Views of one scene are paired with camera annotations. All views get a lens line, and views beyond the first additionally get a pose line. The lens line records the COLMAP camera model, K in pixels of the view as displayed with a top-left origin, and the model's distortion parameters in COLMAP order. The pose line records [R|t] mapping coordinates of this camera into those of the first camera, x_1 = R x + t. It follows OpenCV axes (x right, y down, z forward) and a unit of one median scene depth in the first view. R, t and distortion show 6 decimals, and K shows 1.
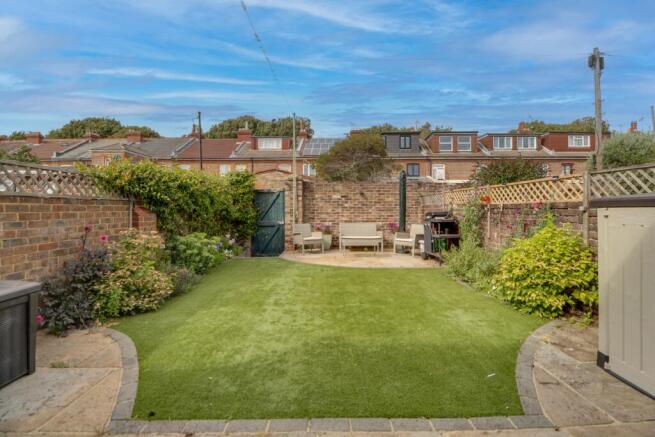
lens RADIAL K [[299.2, 0, 329.0], [0, 299.2, 205.3], [0, 0, 1]] dist [0.000010, -0.000002]
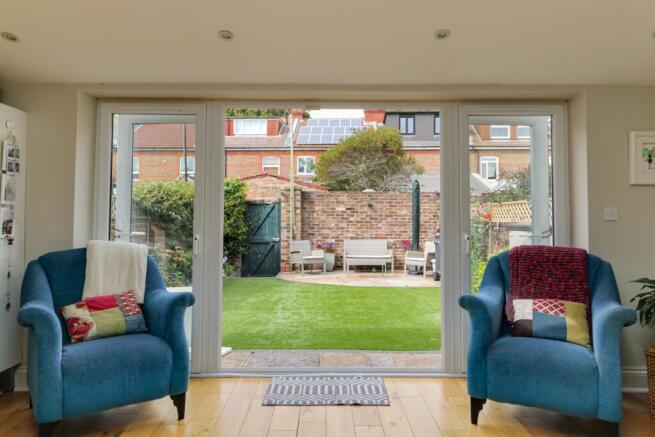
lens RADIAL K [[460.1, 0, 327.2], [0, 460.1, 200.0], [0, 0, 1]] dist [0.002409, 0.000747]
pose [[0.999878, 0.002229, -0.015492, 0.007603], [-0.002644, 0.999637, -0.026816, -0.020636], [0.015426, 0.026854, 0.999520, -0.338655]]
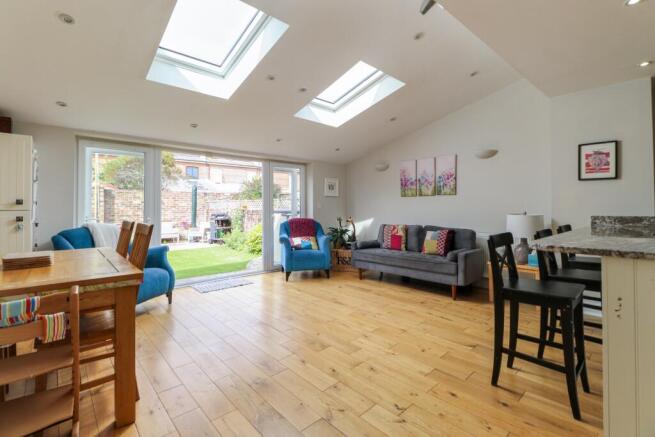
lens RADIAL K [[299.2, 0, 329.0], [0, 299.2, 205.3], [0, 0, 1]] dist [0.000010, -0.000002]
pose [[0.754331, 0.001152, 0.656493, -0.202636], [-0.004000, 0.999988, 0.002842, -0.024191], [-0.656482, -0.004769, 0.754327, -0.496320]]
